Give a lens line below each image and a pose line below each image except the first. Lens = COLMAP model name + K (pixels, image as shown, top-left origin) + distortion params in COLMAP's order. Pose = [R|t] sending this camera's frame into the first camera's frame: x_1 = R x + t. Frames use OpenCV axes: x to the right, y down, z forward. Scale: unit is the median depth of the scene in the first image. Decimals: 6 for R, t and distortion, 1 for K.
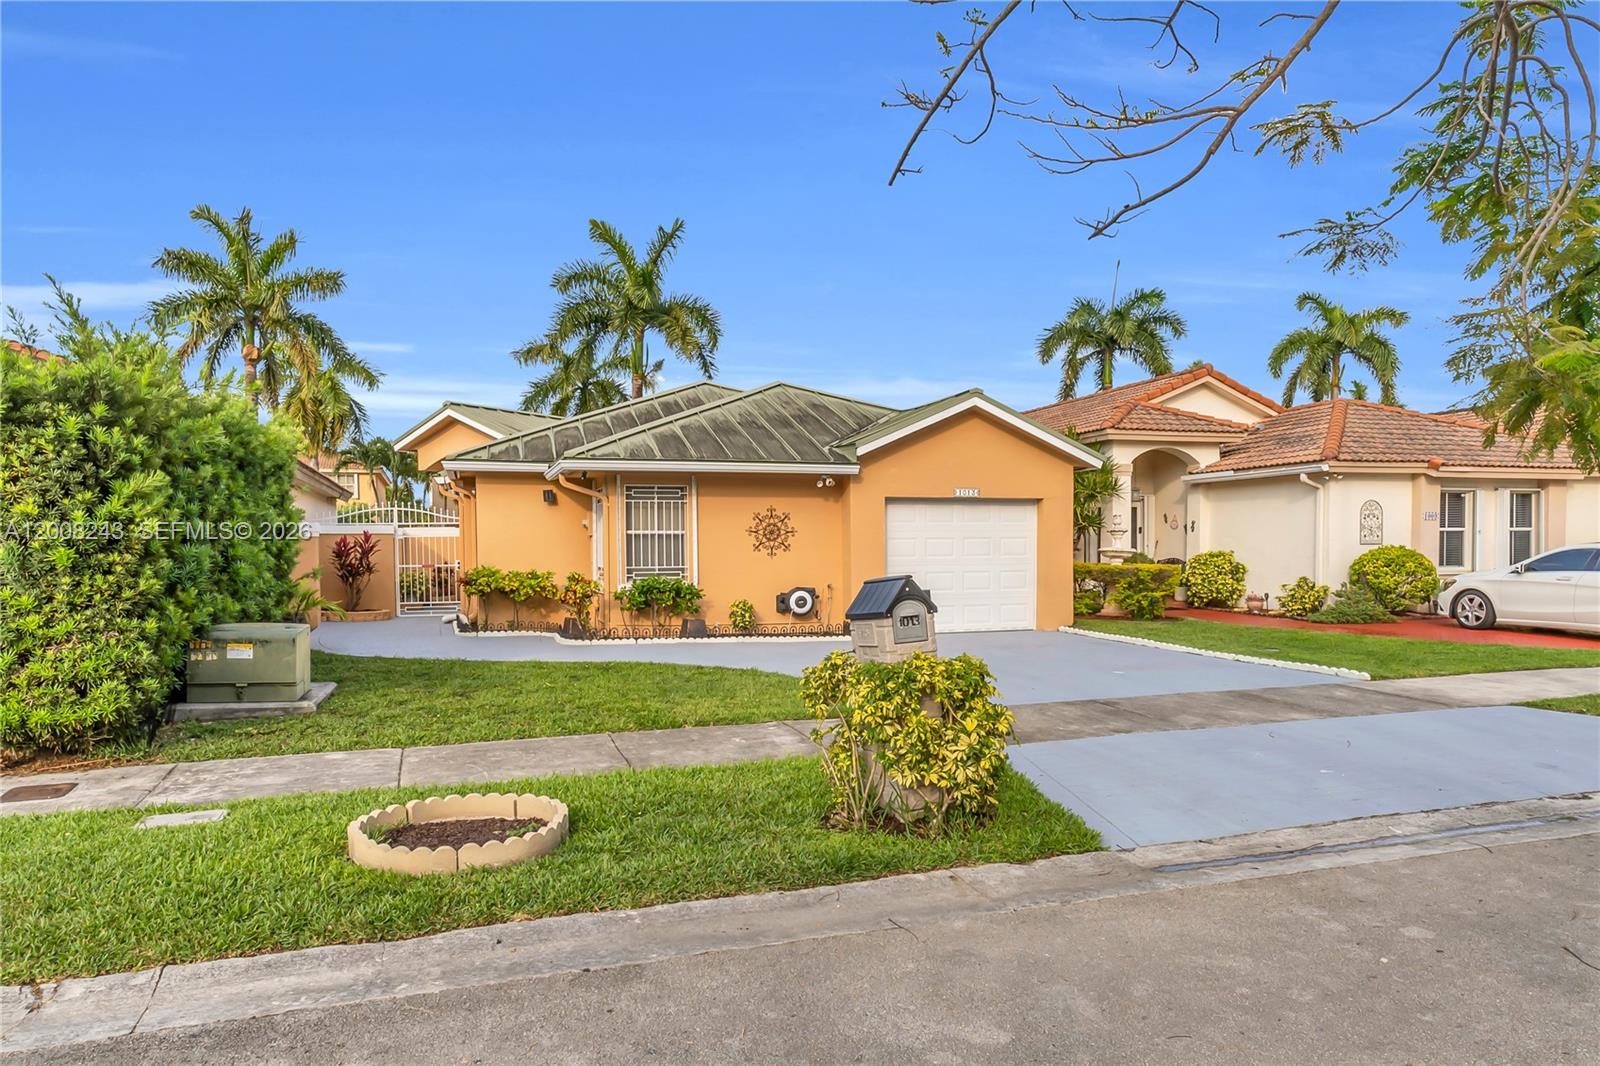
lens RADIAL K [[1042.7, 0, 814.5], [0, 1042.7, 583.3], [0, 0, 1]] dist [-0.002019, -0.003979]
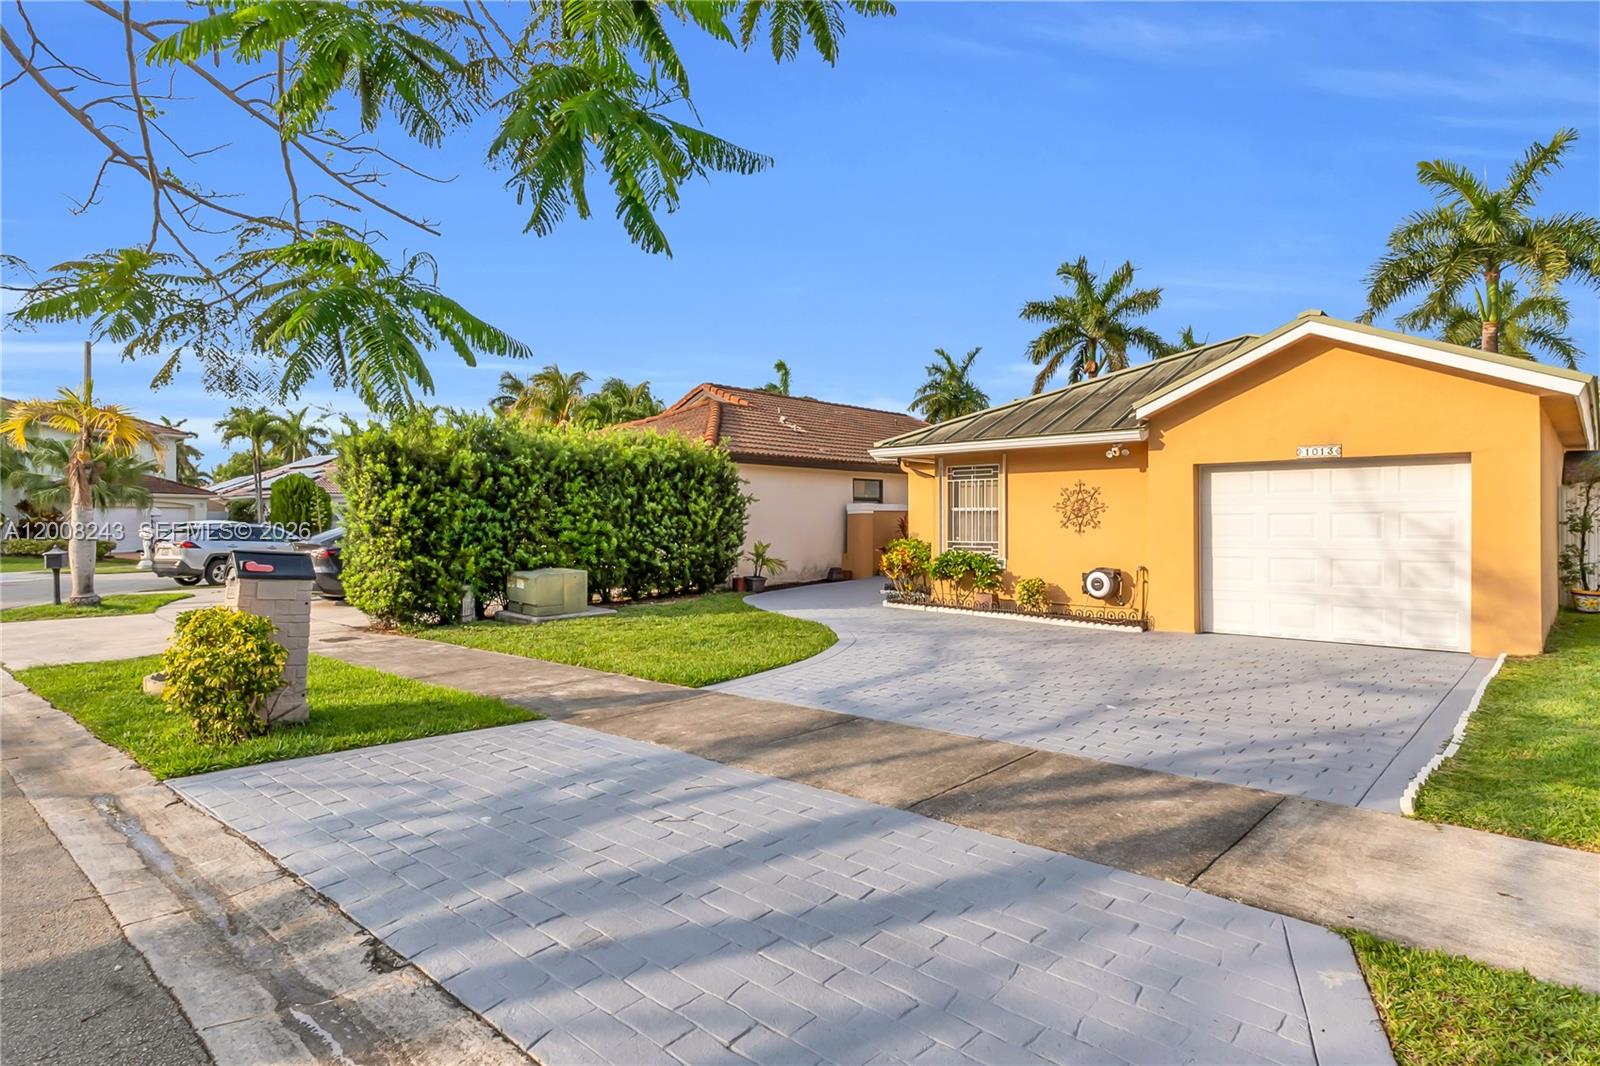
lens RADIAL K [[874.5, 0, 787.1], [0, 874.5, 525.5], [0, 0, 1]] dist [0.011529, -0.003784]
pose [[0.486659, 0.008840, -0.873547, 0.488957], [-0.031656, 0.999471, -0.007522, -0.017759], [0.873018, 0.031314, 0.486681, 0.361786]]
